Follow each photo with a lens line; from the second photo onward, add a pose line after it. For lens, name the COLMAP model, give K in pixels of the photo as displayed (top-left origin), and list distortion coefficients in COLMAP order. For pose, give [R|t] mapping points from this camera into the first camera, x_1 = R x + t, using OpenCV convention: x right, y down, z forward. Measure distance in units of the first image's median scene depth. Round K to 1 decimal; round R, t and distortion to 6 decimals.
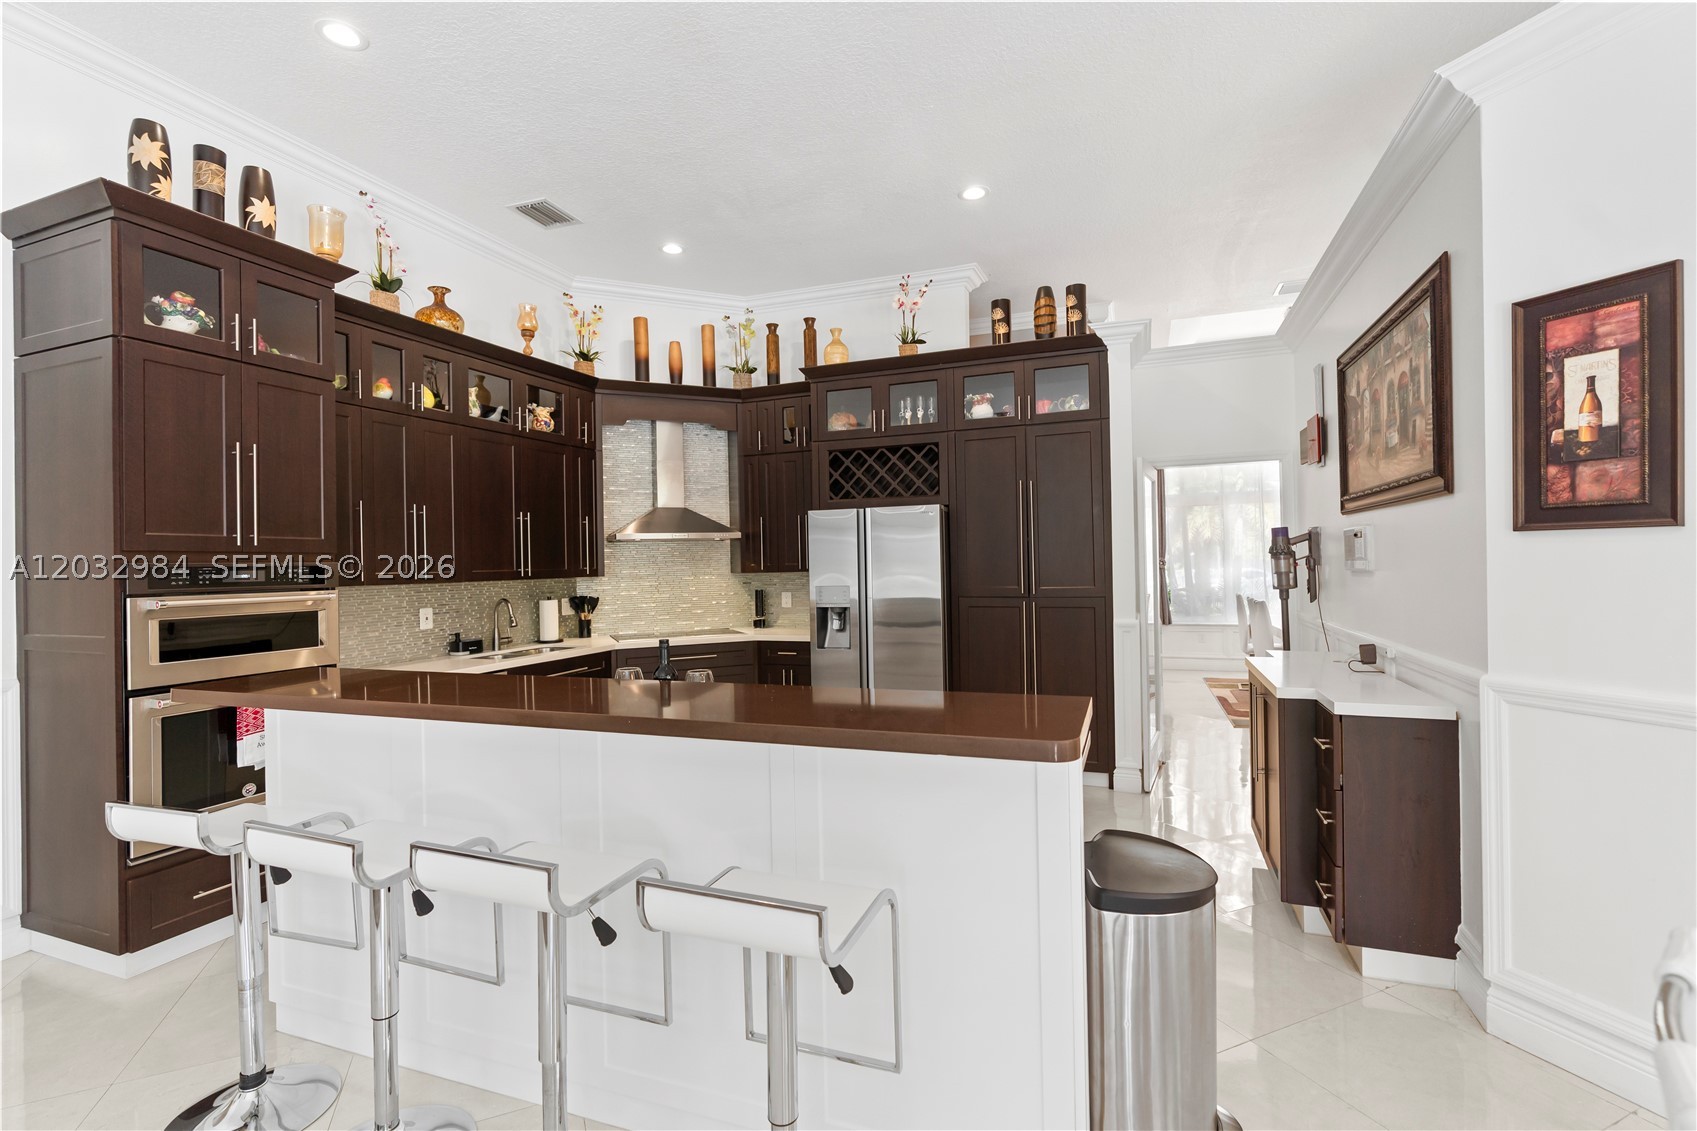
lens RADIAL K [[769.4, 0, 849.9], [0, 769.4, 559.4], [0, 0, 1]] dist [-0.003513, 0.003984]
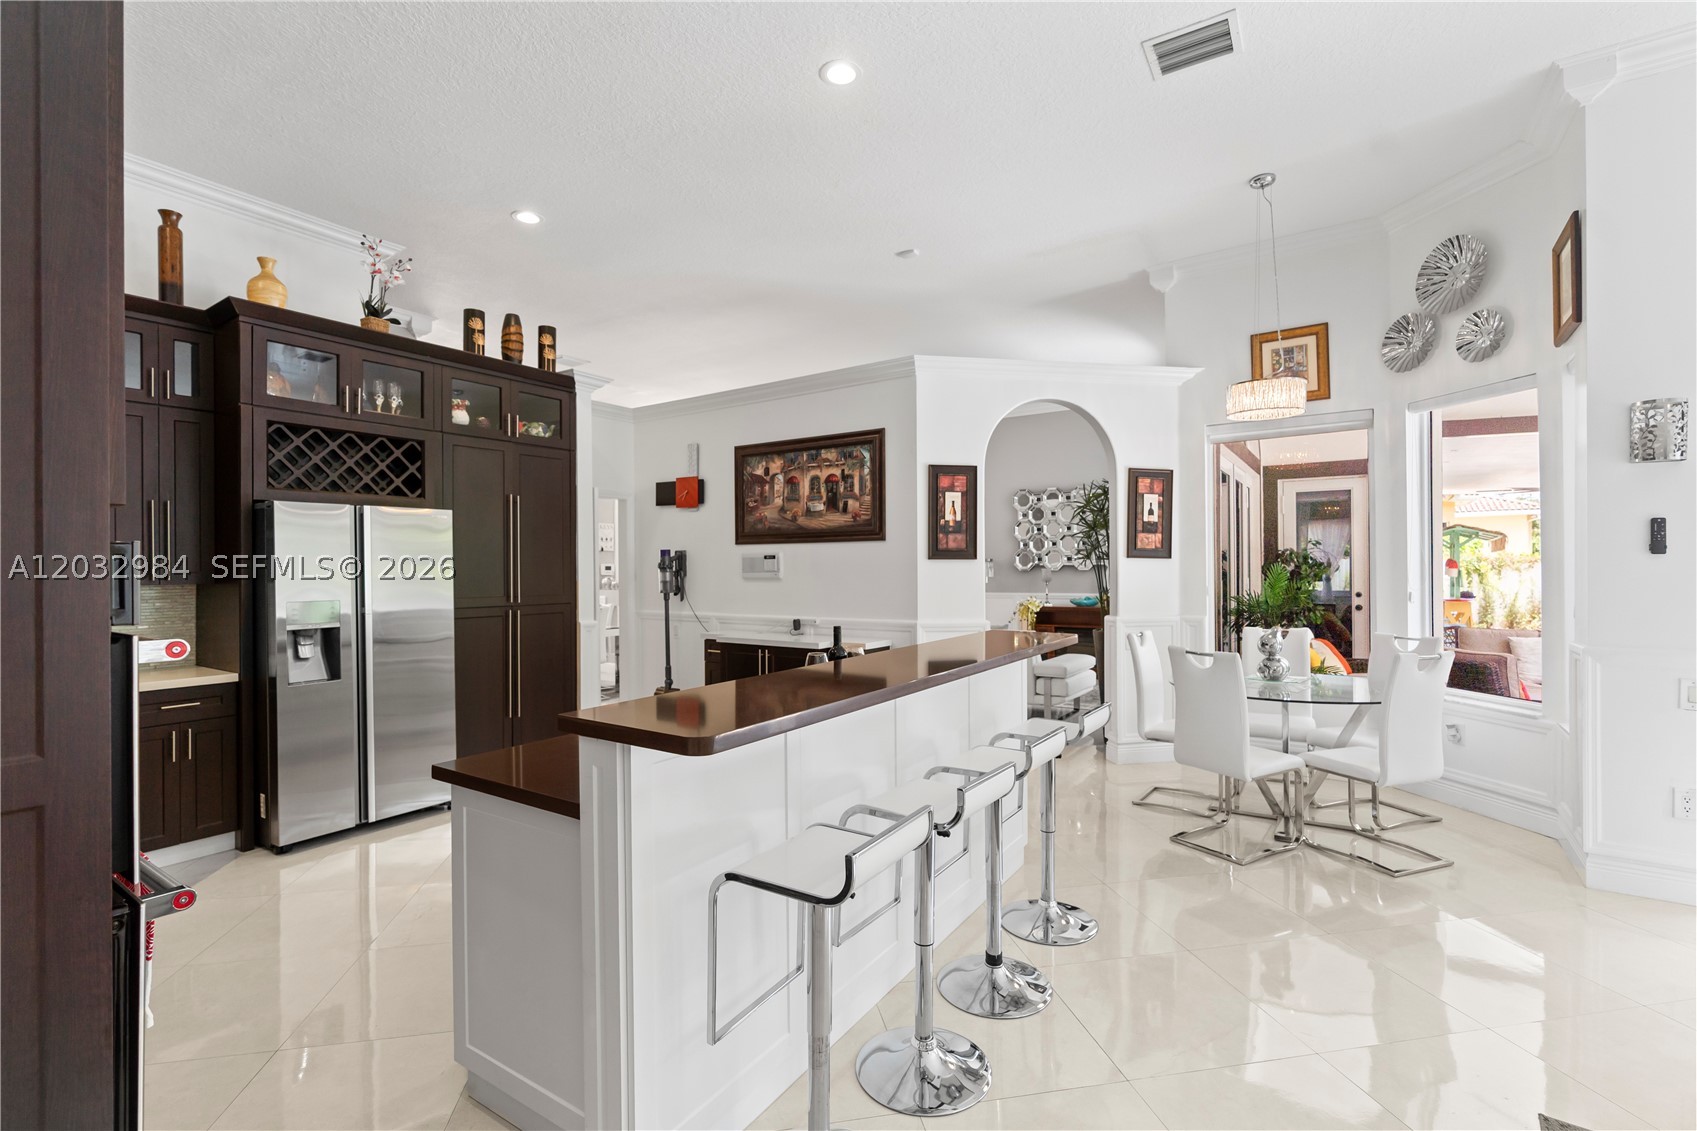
lens RADIAL K [[769.4, 0, 850.7], [0, 769.4, 561.3], [0, 0, 1]] dist [-0.003513, 0.003984]
pose [[0.228668, 0.023573, 0.973219, -0.698099], [-0.002559, 0.999718, -0.023614, 0.012216], [-0.973501, 0.002910, 0.228663, 0.315562]]
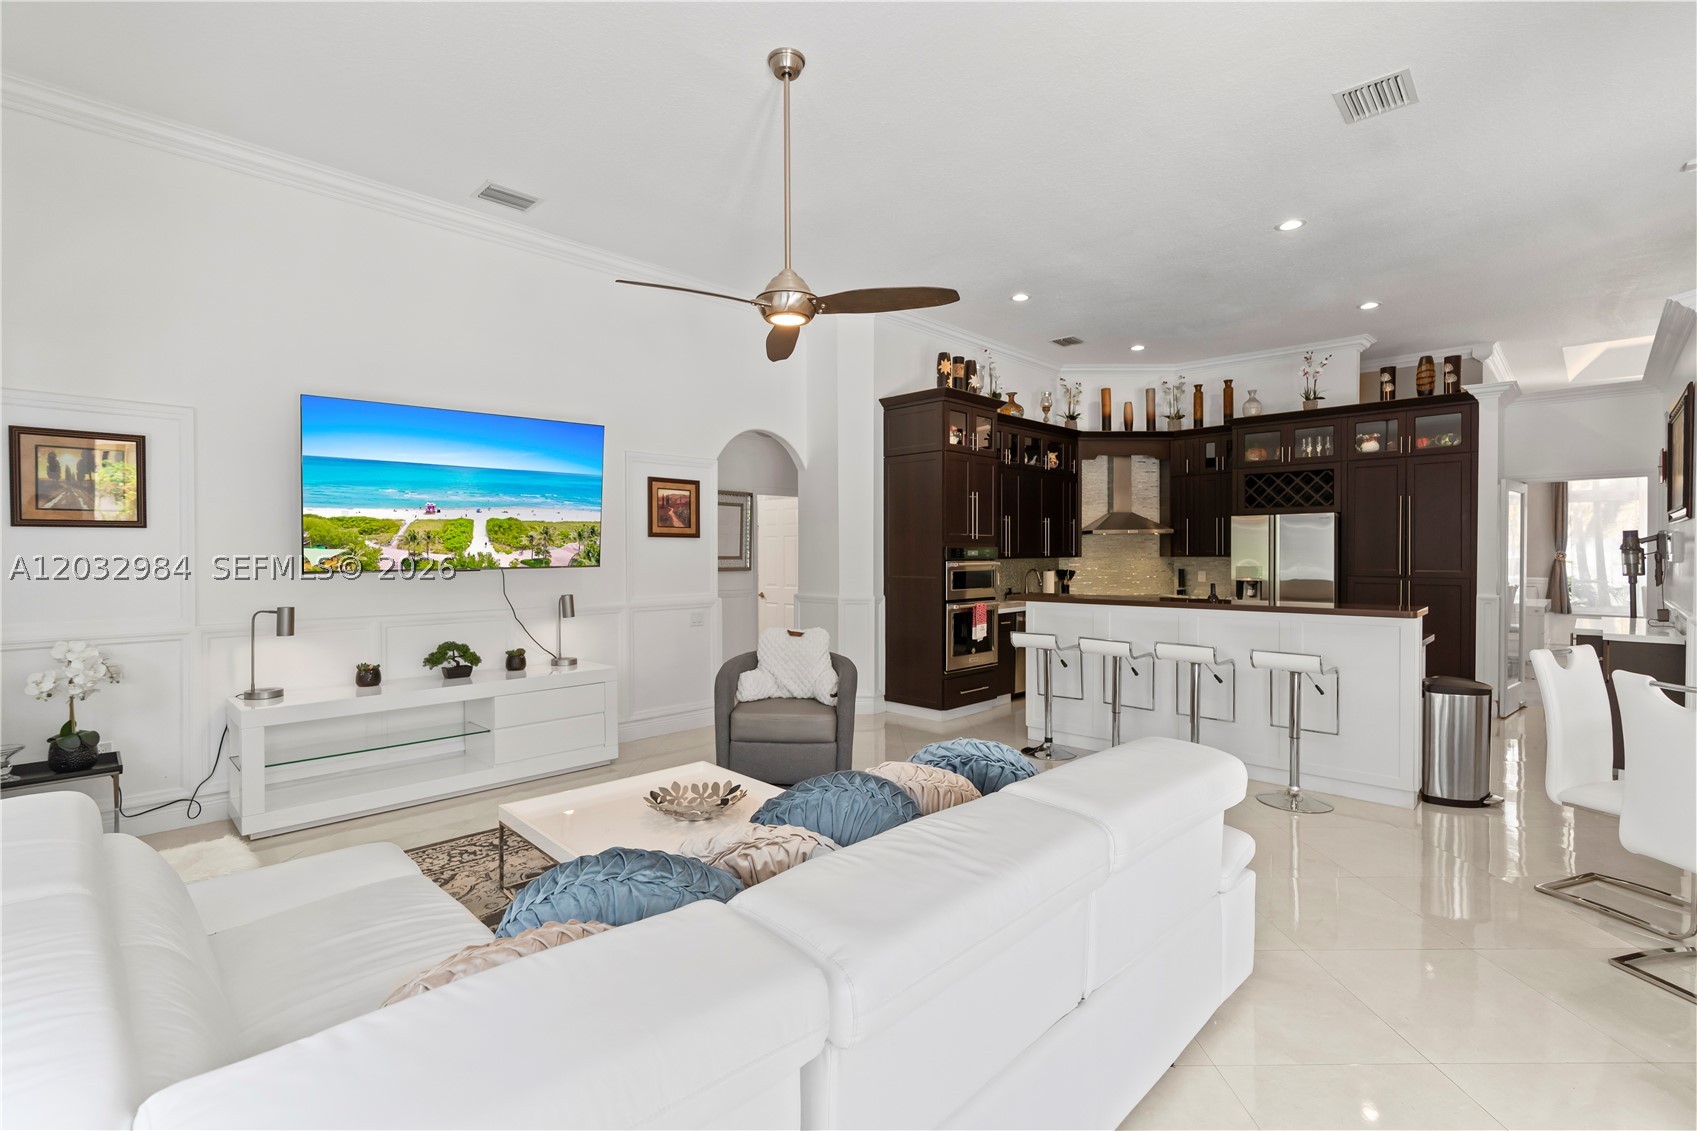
lens RADIAL K [[769.4, 0, 850.2], [0, 769.4, 562.4], [0, 0, 1]] dist [-0.003513, 0.003984]
pose [[0.919501, 0.022024, -0.392470, -0.159512], [-0.012811, 0.999578, 0.026079, -0.002799], [0.392878, -0.018952, 0.919395, -0.734740]]
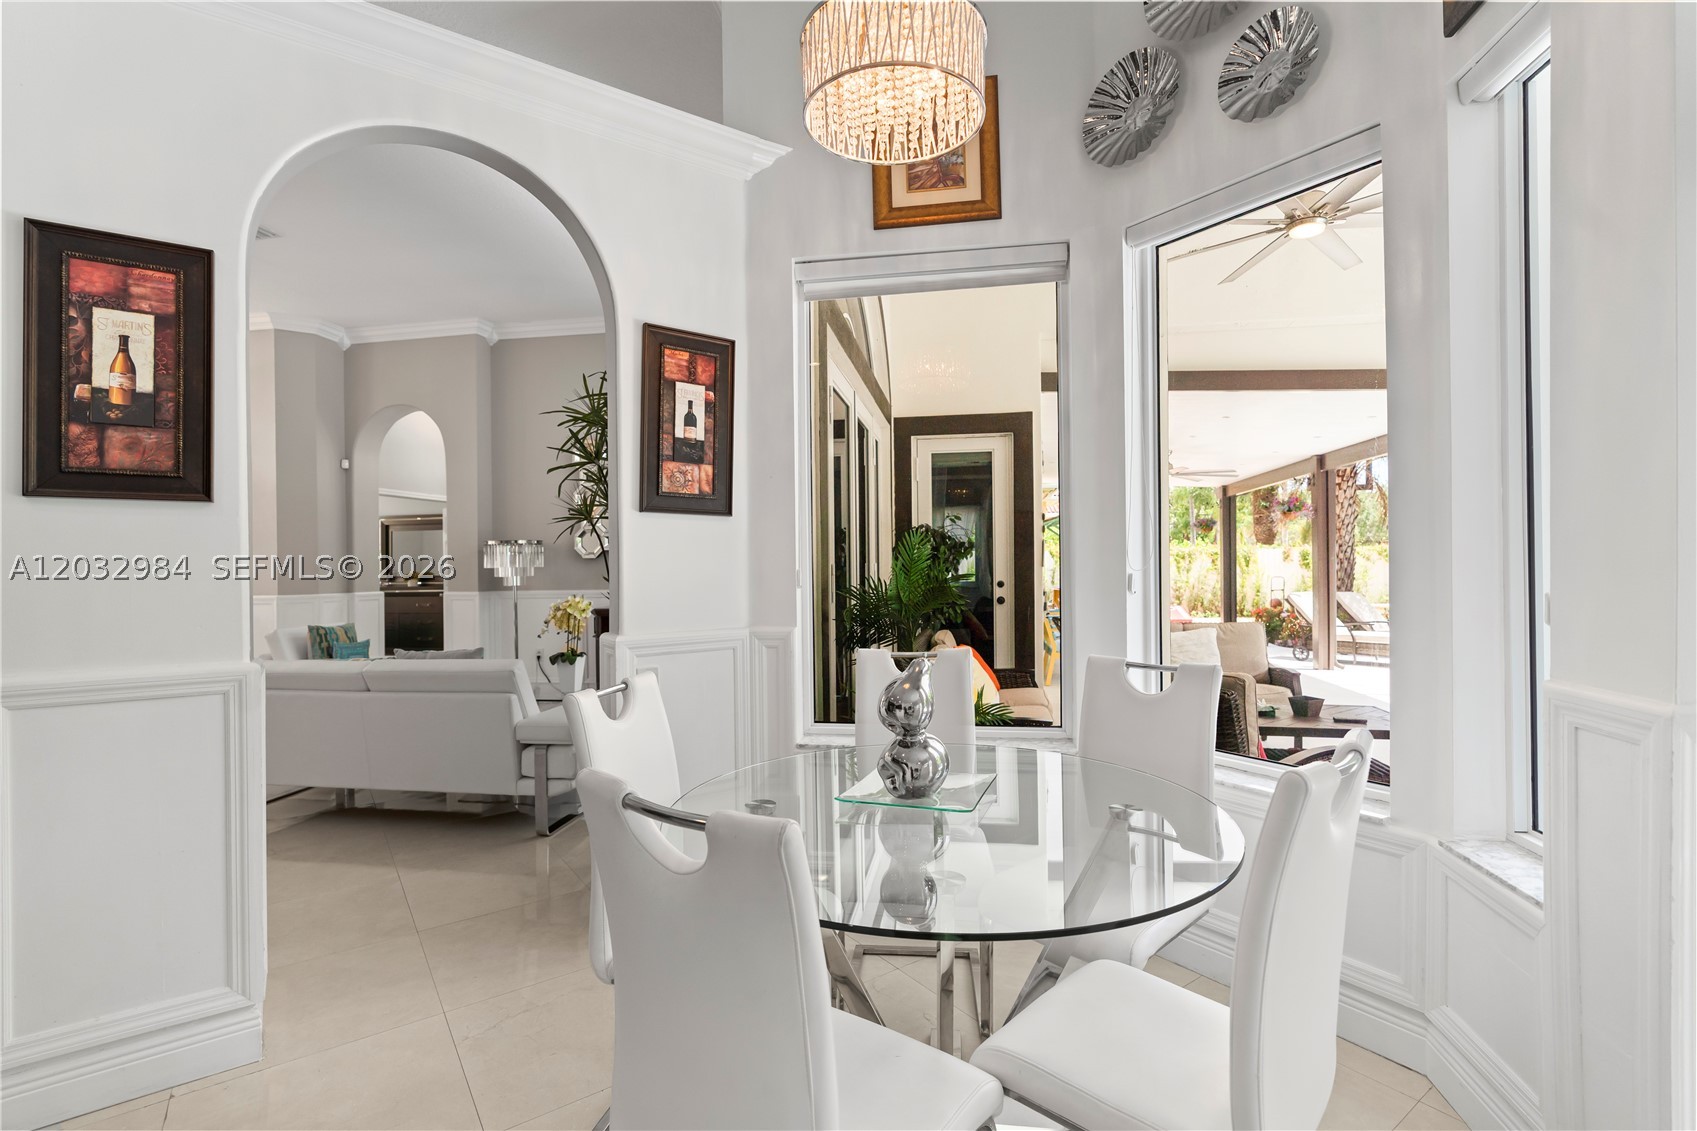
lens RADIAL K [[769.4, 0, 841.9], [0, 769.4, 561.0], [0, 0, 1]] dist [-0.003513, 0.003984]
pose [[-0.190219, 0.020493, 0.981528, -0.046665], [0.009667, 0.999773, -0.019000, 0.025859], [-0.981694, 0.005874, -0.190374, 0.138680]]
